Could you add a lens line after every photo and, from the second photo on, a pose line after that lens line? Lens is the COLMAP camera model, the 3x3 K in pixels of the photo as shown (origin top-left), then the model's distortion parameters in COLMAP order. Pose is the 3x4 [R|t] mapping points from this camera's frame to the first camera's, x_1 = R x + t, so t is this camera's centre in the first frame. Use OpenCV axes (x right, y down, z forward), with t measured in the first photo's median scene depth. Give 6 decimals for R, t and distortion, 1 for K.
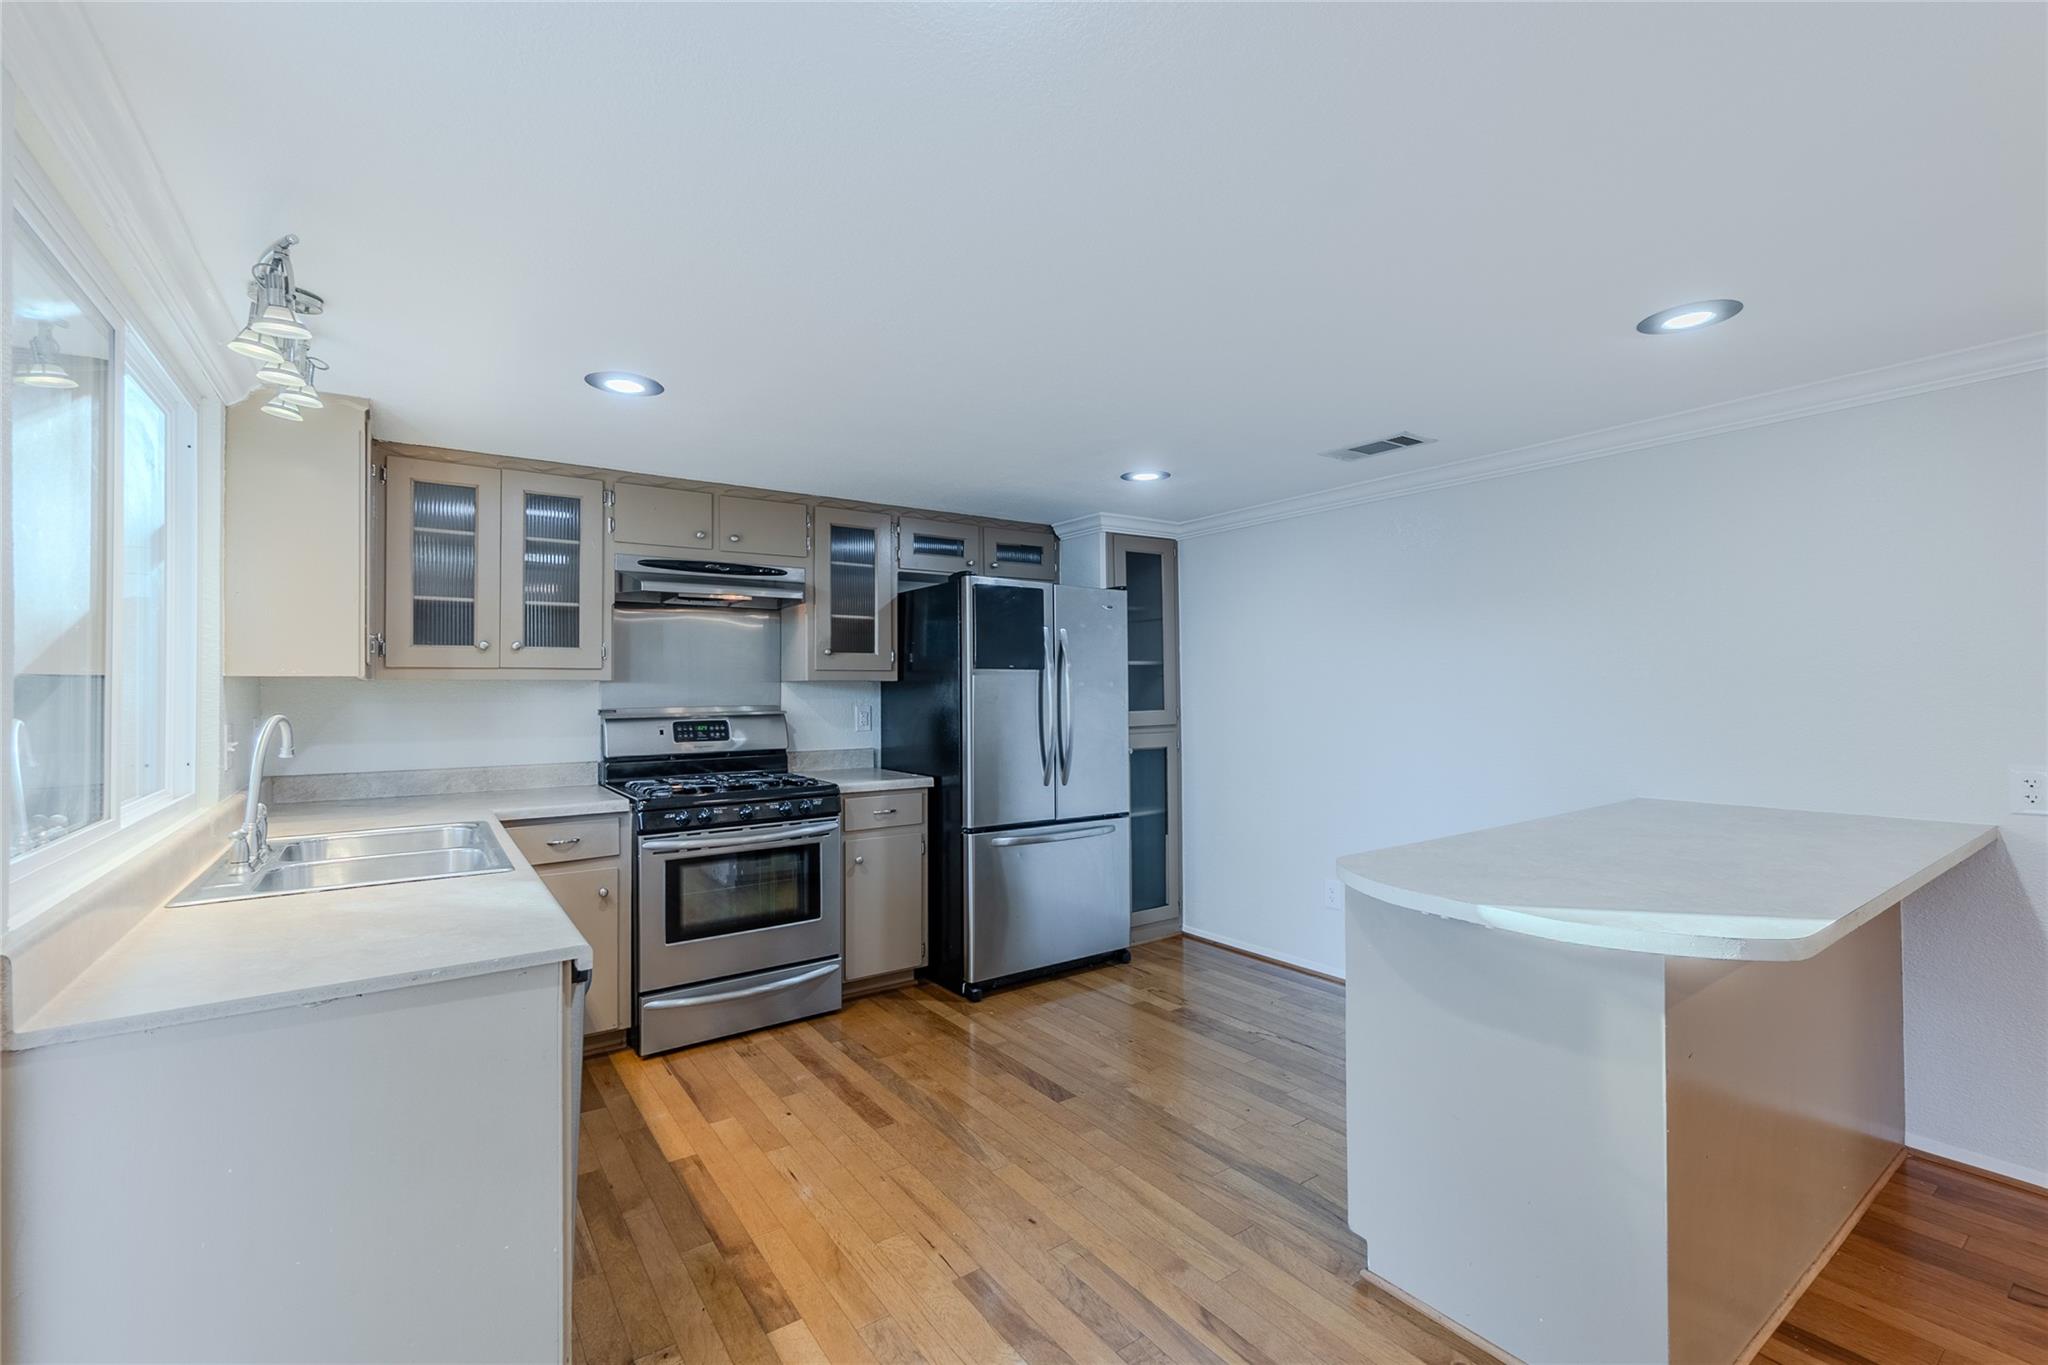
lens RADIAL K [[890.9, 0, 1024.9], [0, 890.9, 684.1], [0, 0, 1]] dist [-0.003232, 0.001474]
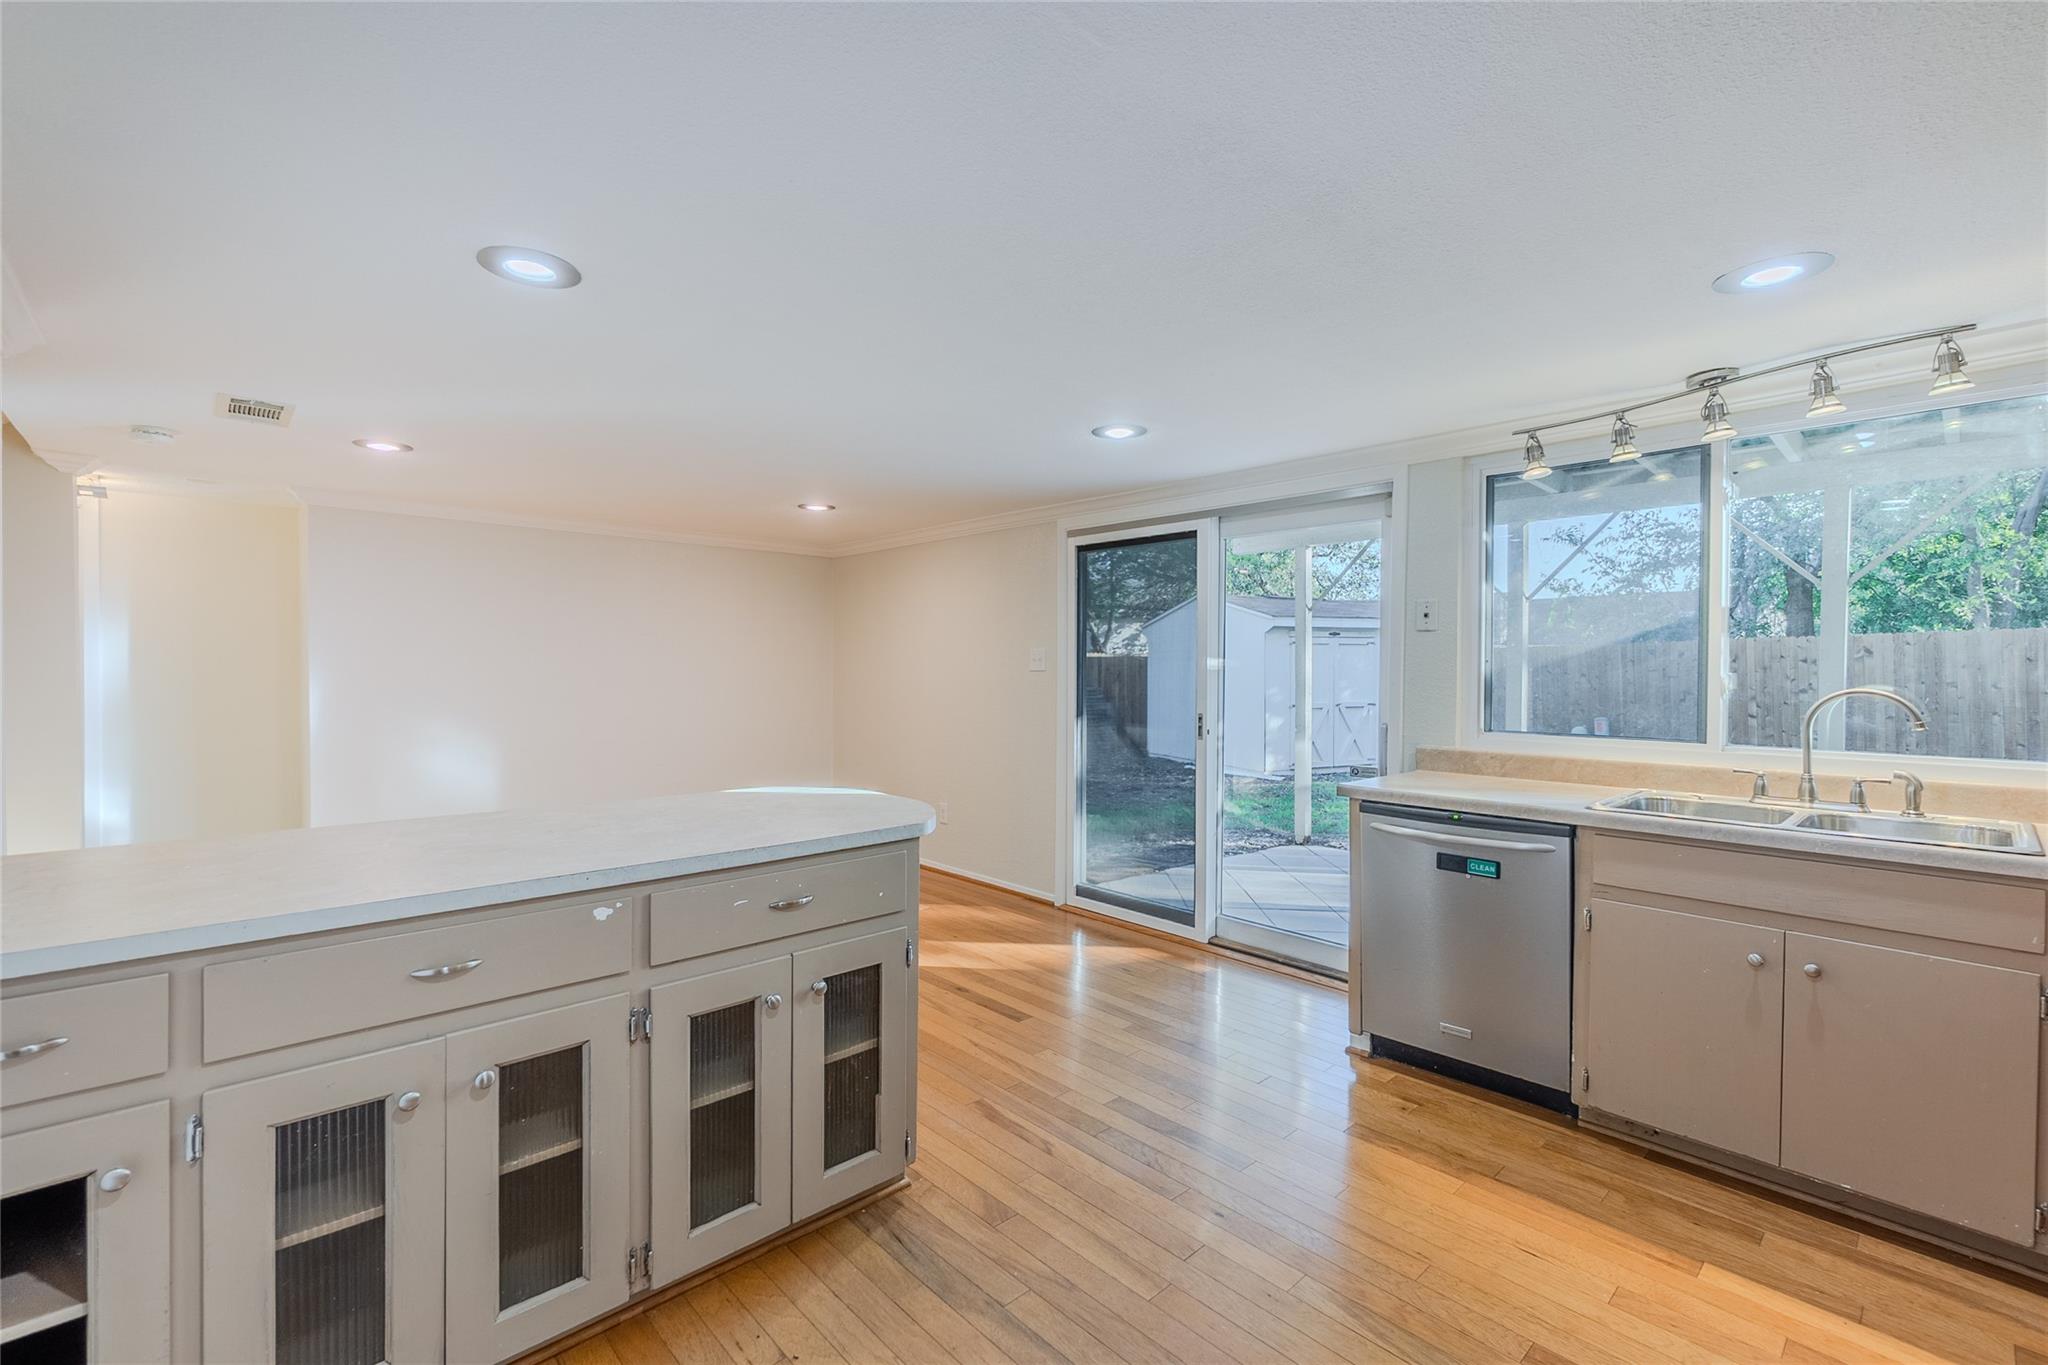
lens RADIAL K [[890.9, 0, 1016.6], [0, 890.9, 676.1], [0, 0, 1]] dist [-0.003232, 0.001474]
pose [[-0.991808, 0.002155, -0.127719, 0.205043], [0.001176, 0.999969, 0.007736, 0.005455], [0.127732, 0.007523, -0.991780, 1.131134]]
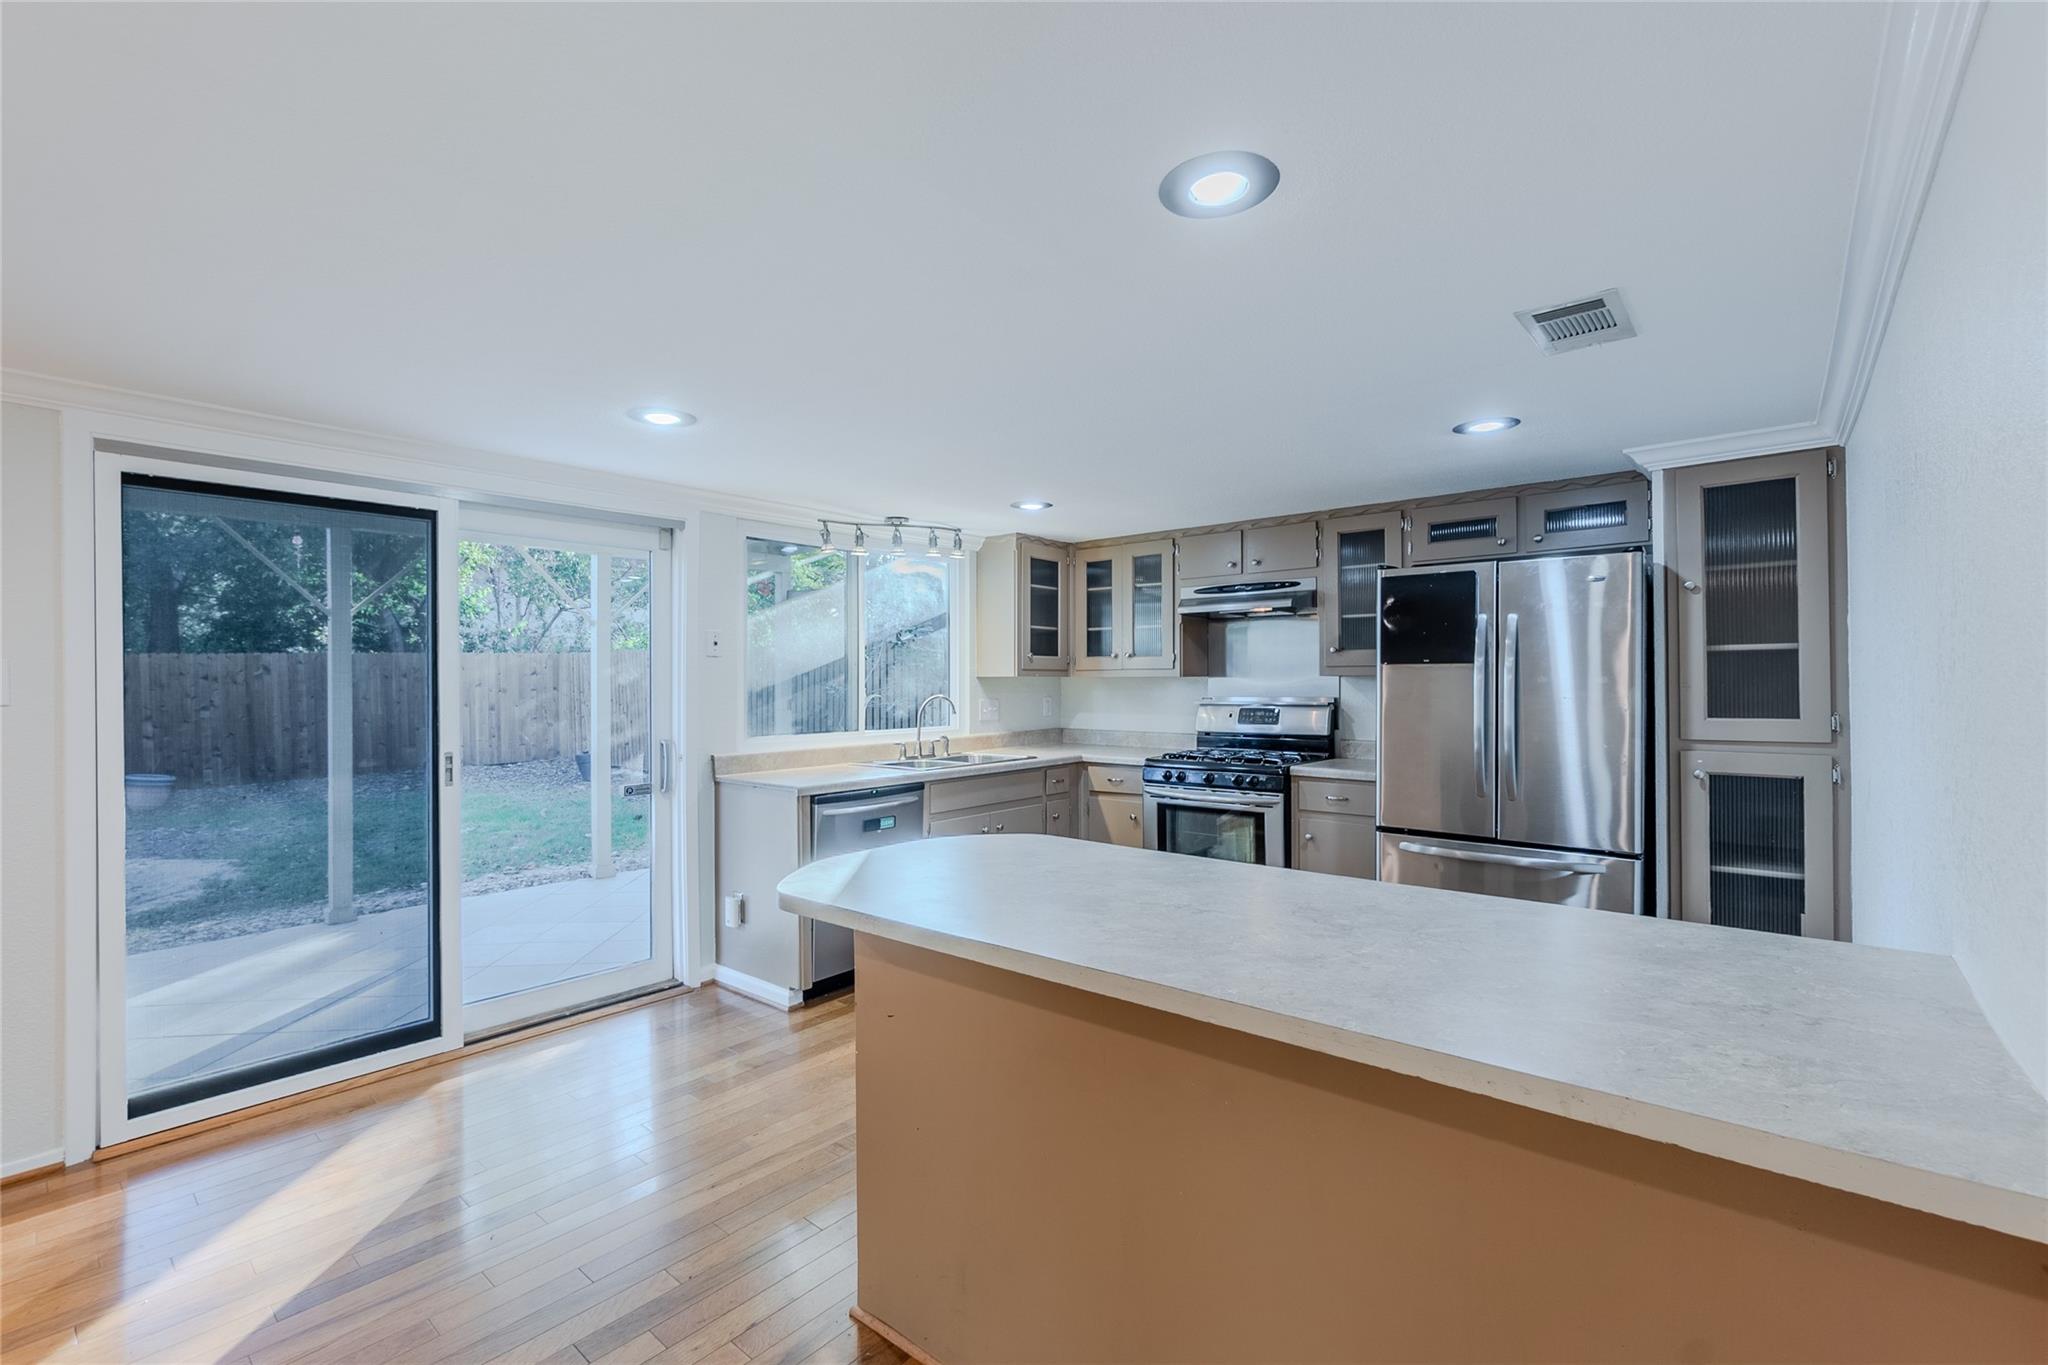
lens RADIAL K [[890.9, 0, 1031.7], [0, 890.9, 678.4], [0, 0, 1]] dist [-0.003232, 0.001474]
pose [[0.255840, 0.001720, -0.966718, 0.803371], [0.007841, 0.999962, 0.003854, -0.008172], [0.966687, -0.008566, 0.255817, 0.375551]]
